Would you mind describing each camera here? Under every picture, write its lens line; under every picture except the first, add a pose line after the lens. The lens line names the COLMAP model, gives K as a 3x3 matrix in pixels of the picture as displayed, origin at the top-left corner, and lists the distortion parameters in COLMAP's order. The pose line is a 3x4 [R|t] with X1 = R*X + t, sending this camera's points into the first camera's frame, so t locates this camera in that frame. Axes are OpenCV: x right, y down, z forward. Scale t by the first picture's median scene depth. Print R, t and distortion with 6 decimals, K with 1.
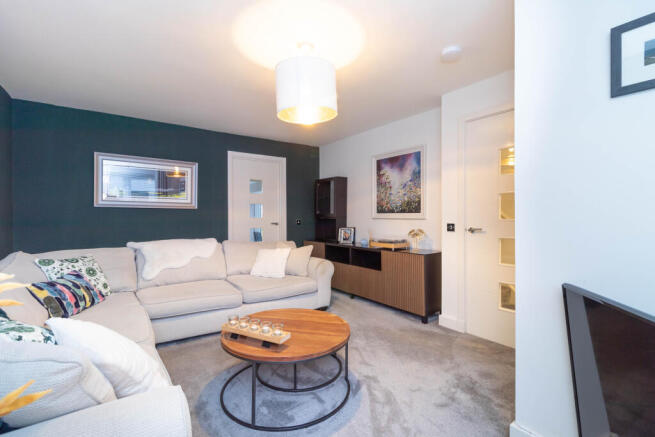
lens RADIAL K [[301.5, 0, 327.5], [0, 301.5, 218.5], [0, 0, 1]] dist [-0.000411, 0.000153]
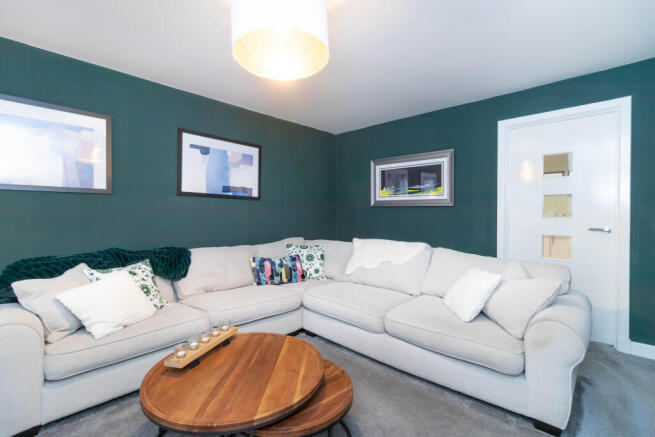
lens RADIAL K [[301.5, 0, 327.5], [0, 301.5, 218.5], [0, 0, 1]] dist [-0.000411, 0.000153]
pose [[0.185871, 0.016735, -0.982432, 0.359034], [-0.012558, 0.999814, 0.014655, -0.007511], [0.982494, 0.009613, 0.186047, 0.611712]]
